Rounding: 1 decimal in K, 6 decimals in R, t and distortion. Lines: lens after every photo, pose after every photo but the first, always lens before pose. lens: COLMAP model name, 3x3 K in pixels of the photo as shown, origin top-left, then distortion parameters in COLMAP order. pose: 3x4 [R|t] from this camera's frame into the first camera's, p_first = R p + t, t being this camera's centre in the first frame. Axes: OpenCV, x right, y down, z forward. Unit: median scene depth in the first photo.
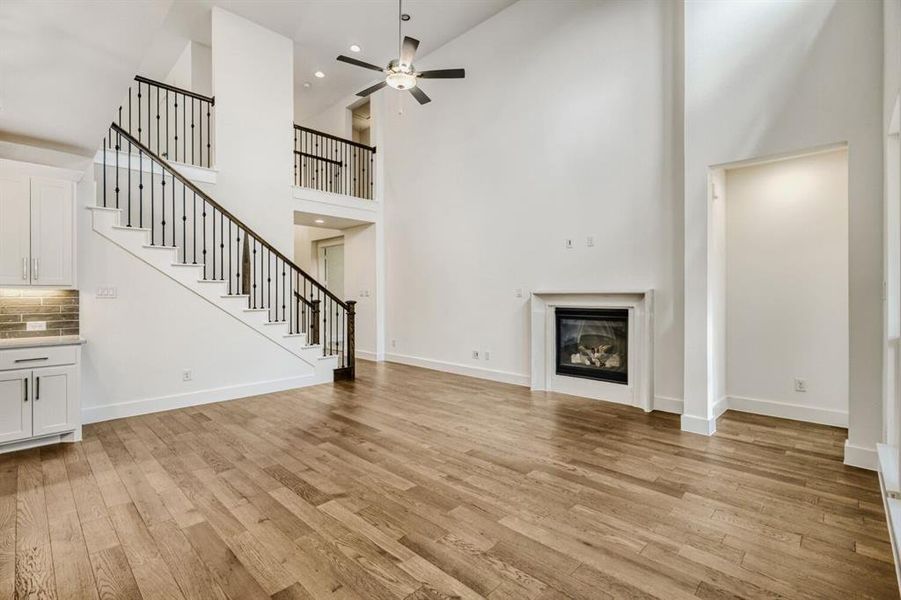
lens RADIAL K [[408.4, 0, 455.9], [0, 408.4, 294.9], [0, 0, 1]] dist [-0.002438, -0.000131]
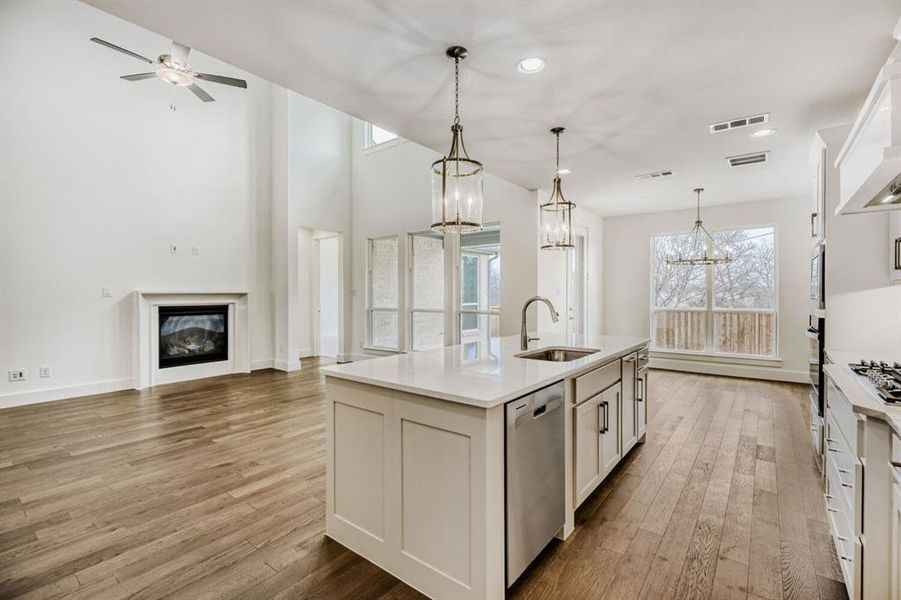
lens RADIAL K [[408.4, 0, 455.9], [0, 408.4, 294.9], [0, 0, 1]] dist [-0.002438, -0.000131]
pose [[-0.102444, -0.002192, 0.994736, -1.231288], [0.004794, 0.999985, 0.002698, 0.001016], [-0.994727, 0.005045, -0.102432, 0.445267]]
